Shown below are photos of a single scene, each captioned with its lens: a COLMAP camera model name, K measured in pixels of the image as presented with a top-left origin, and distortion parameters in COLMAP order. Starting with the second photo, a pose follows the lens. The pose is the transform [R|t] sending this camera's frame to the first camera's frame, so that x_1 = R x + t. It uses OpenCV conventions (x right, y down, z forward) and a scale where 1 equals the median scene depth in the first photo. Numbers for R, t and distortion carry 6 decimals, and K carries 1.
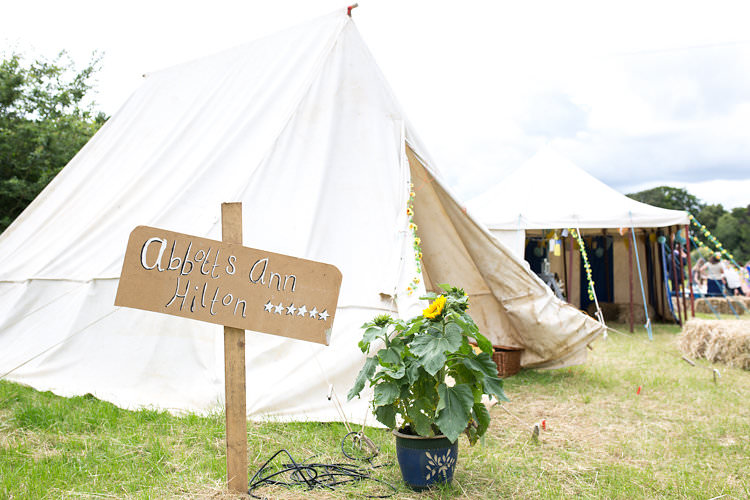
lens RADIAL K [[750.1, 0, 375.4], [0, 750.1, 253.3], [0, 0, 1]] dist [0.004830, 0.000000]
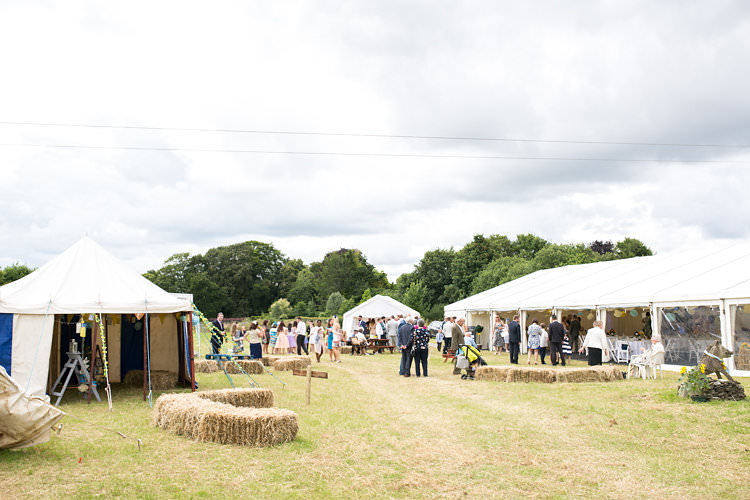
lens RADIAL K [[750.1, 0, 372.5], [0, 750.1, 245.2], [0, 0, 1]] dist [0.004830, 0.000000]
pose [[0.869044, 0.038750, 0.493215, 0.052234], [-0.002062, 0.997203, -0.074713, -0.052143], [-0.494730, 0.063912, 0.866693, -0.237855]]
